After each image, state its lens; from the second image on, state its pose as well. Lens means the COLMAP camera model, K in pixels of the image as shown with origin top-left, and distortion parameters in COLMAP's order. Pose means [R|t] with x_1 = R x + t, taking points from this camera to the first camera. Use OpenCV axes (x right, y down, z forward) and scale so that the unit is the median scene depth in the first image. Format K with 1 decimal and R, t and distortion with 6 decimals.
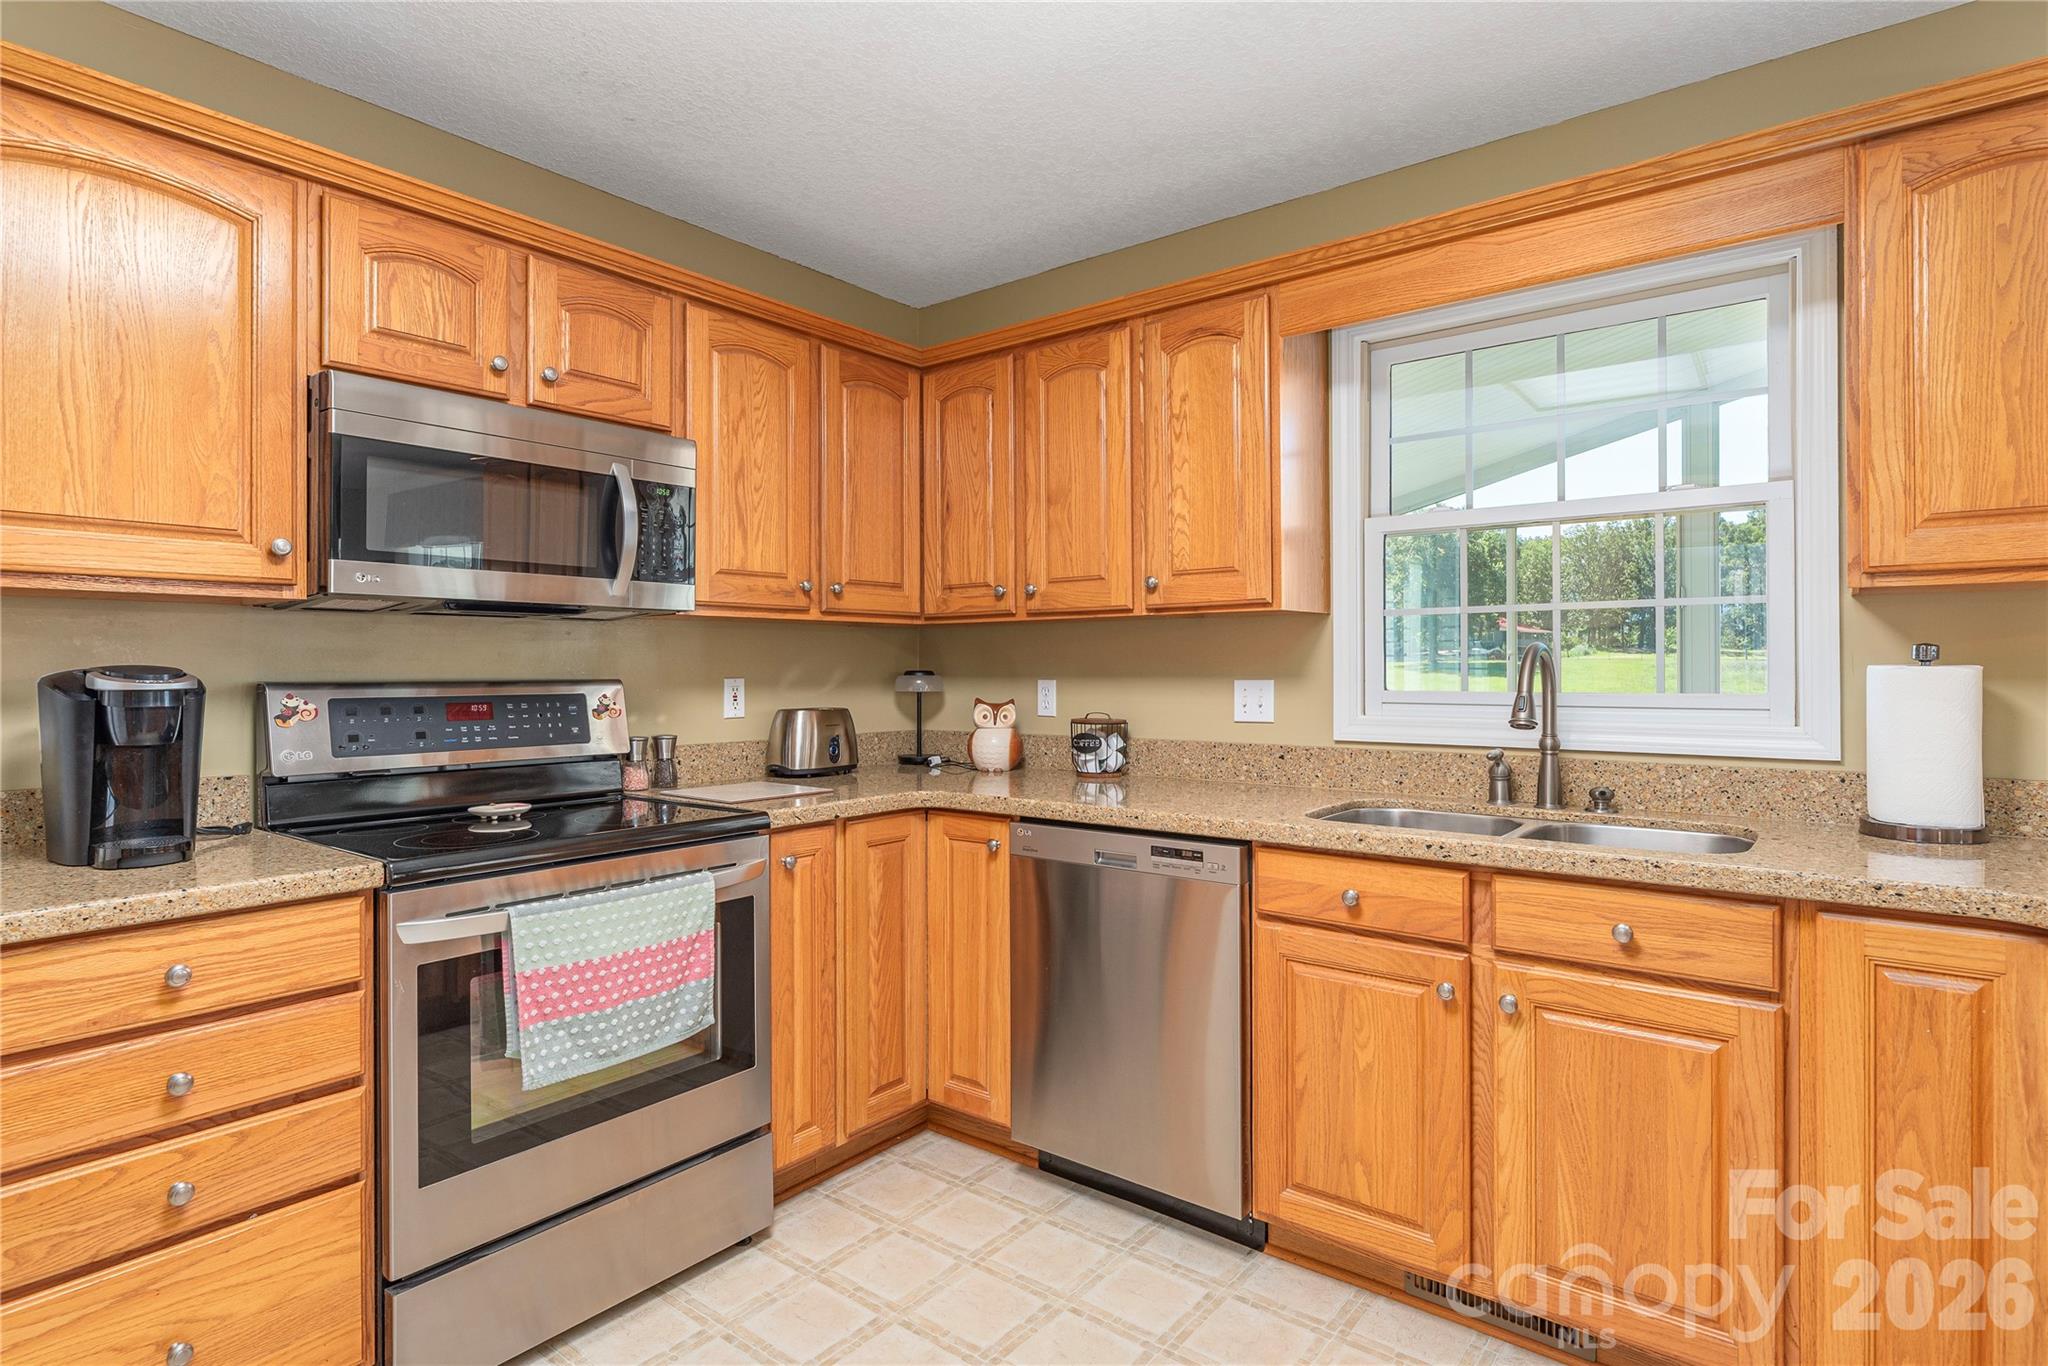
lens RADIAL K [[1060.2, 0, 1024.0], [0, 1060.2, 665.9], [0, 0, 1]] dist [-0.004017, -0.000174]
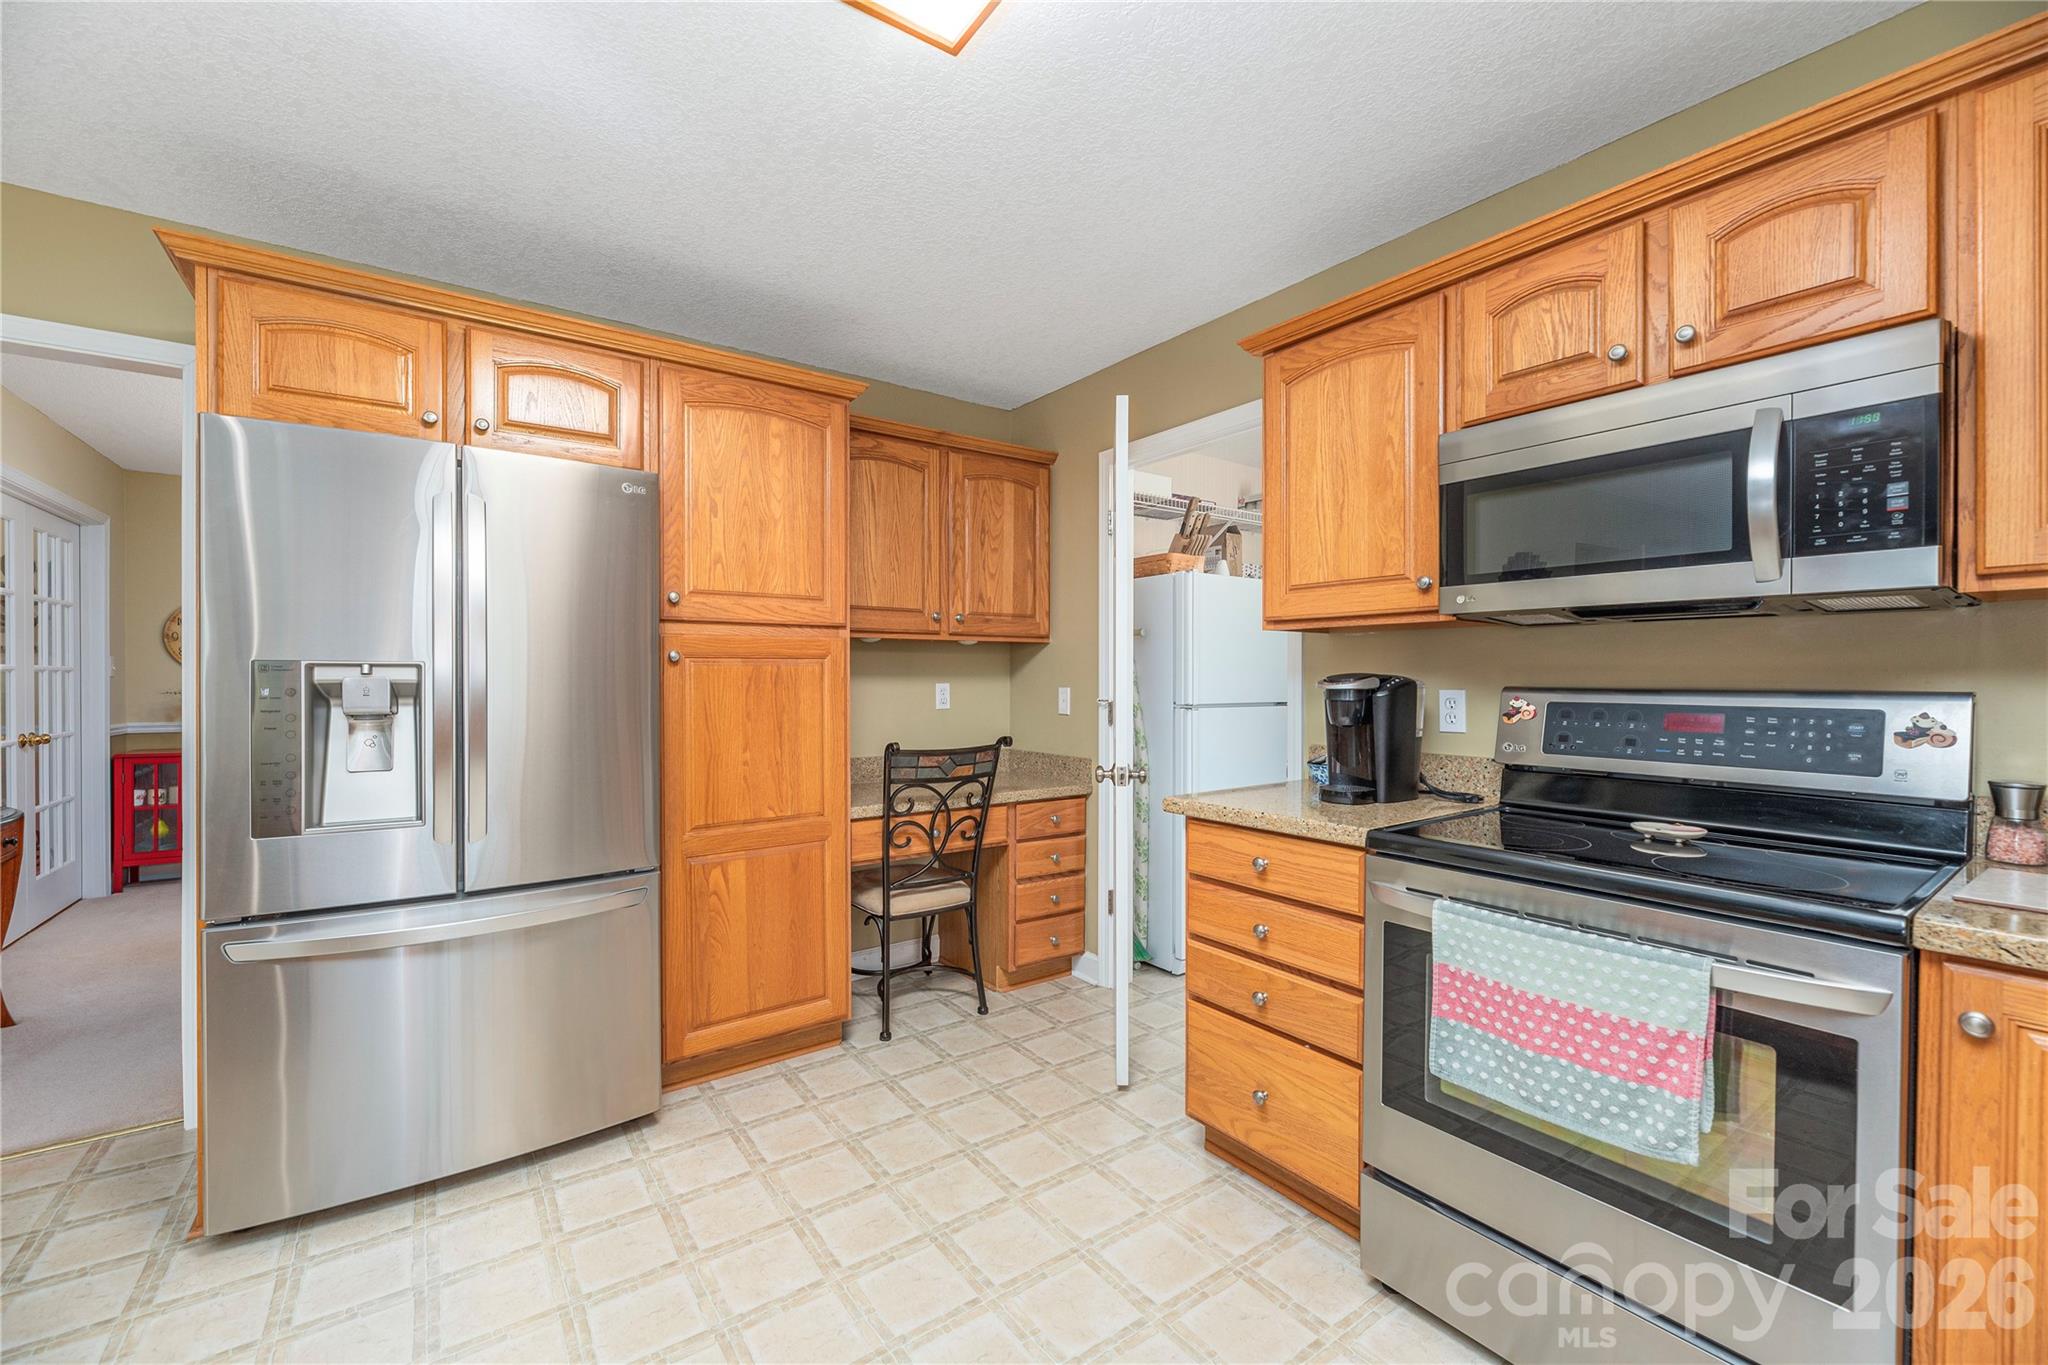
lens RADIAL K [[828.9, 0, 1024.1], [0, 828.9, 680.4], [0, 0, 1]] dist [-0.004457, 0.000116]
pose [[-0.271923, 0.006538, -0.962297, 0.339472], [0.000039, 0.999977, 0.006783, 0.001515], [0.962319, 0.001807, -0.271917, 0.651189]]
